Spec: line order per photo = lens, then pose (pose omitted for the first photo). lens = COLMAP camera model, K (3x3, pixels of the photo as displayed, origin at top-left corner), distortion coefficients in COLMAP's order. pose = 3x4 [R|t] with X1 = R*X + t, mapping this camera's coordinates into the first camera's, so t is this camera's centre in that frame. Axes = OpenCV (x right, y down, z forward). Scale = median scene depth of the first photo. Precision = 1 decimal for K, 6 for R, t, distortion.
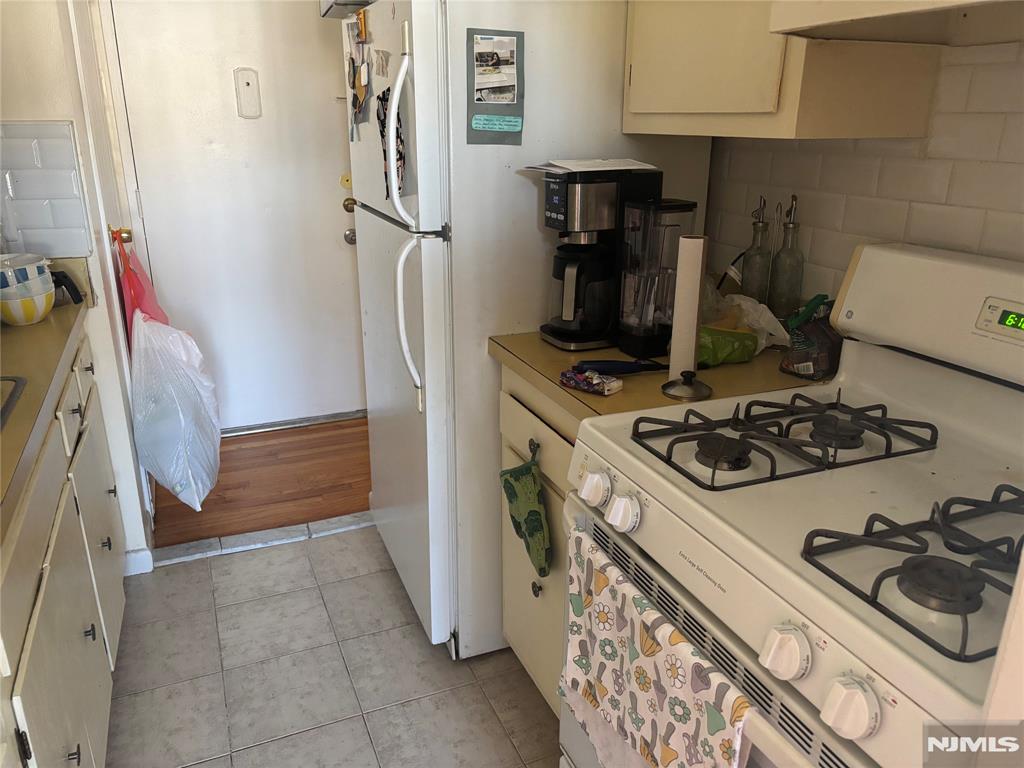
lens RADIAL K [[780.3, 0, 506.6], [0, 780.3, 386.0], [0, 0, 1]] dist [0.076868, -0.058855]
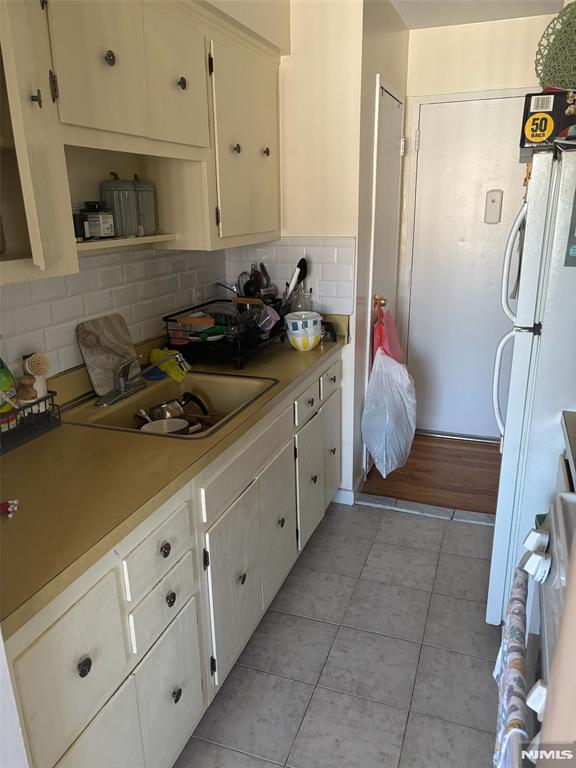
lens RADIAL K [[585.3, 0, 288.0], [0, 585.3, 384.0], [0, 0, 1]] dist [0.076868, -0.058855]
pose [[0.732726, 0.183738, -0.655250, 0.229934], [-0.196788, 0.978933, 0.054445, -0.058487], [0.651450, 0.089052, 0.753447, -0.029874]]
